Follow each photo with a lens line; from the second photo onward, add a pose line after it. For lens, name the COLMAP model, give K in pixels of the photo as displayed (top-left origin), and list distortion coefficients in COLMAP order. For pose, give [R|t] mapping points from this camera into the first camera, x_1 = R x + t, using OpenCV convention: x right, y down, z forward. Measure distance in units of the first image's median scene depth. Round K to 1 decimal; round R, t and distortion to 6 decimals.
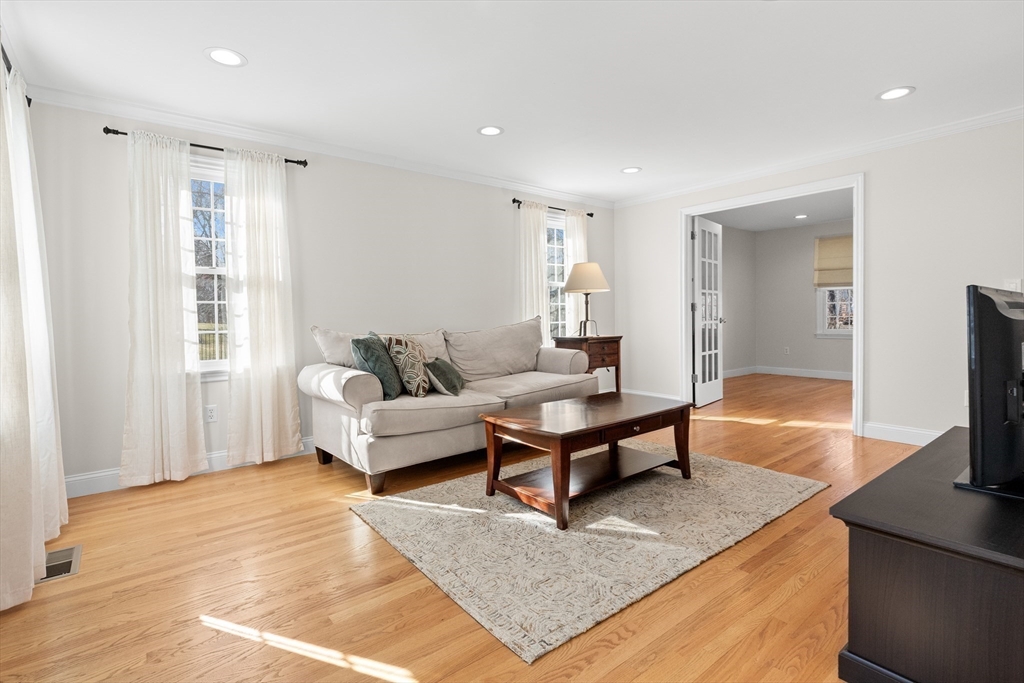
lens RADIAL K [[502.0, 0, 512.2], [0, 502.0, 318.1], [0, 0, 1]] dist [0.017732, 0.000180]
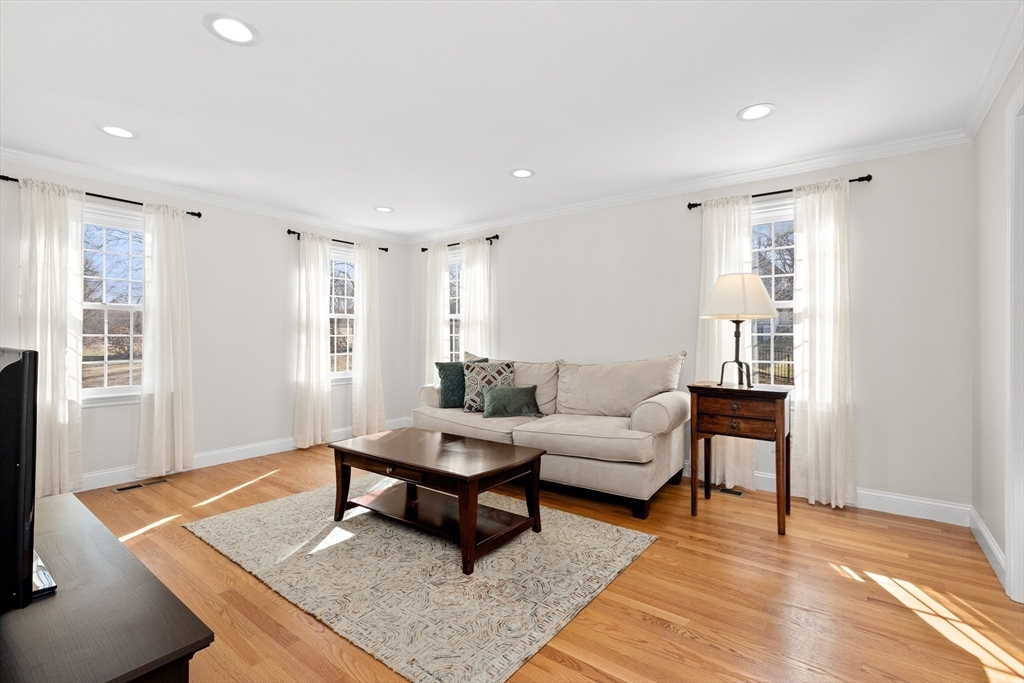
lens RADIAL K [[463.2, 0, 516.7], [0, 463.2, 336.2], [0, 0, 1]] dist [-0.000284, -0.000283]
pose [[0.243386, 0.003316, -0.969924, 1.077265], [-0.022343, 0.999748, -0.002188, -0.033608], [0.969672, 0.022204, 0.243399, 0.938803]]
